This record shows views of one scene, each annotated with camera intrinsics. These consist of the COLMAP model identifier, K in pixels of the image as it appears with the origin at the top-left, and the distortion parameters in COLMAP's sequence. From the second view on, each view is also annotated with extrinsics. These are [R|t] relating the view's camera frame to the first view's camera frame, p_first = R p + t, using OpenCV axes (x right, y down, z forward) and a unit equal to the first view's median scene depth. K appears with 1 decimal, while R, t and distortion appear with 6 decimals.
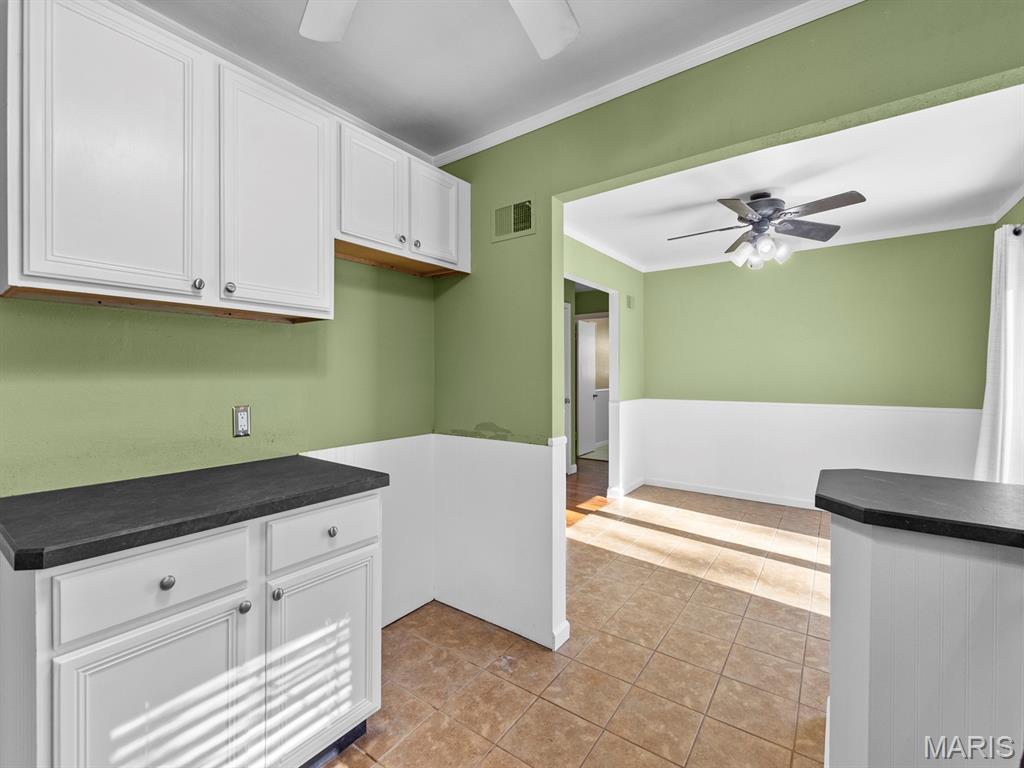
lens RADIAL K [[447.5, 0, 511.5], [0, 447.5, 377.1], [0, 0, 1]] dist [0.002554, 0.000167]
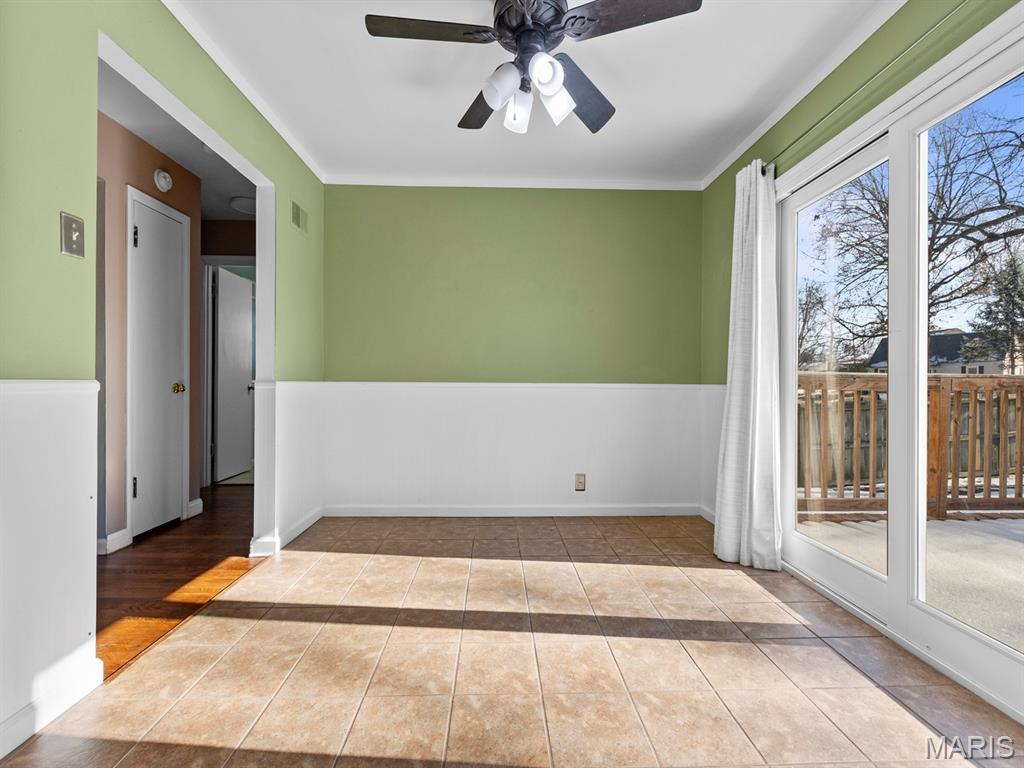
lens RADIAL K [[444.1, 0, 512.0], [0, 444.1, 384.0], [0, 0, 1]] dist [0.000800, 0.000127]
pose [[0.782985, 0.006290, 0.622008, 0.126664], [-0.005295, 0.999980, -0.003446, 0.058685], [-0.622018, -0.000595, 0.783003, 0.378598]]
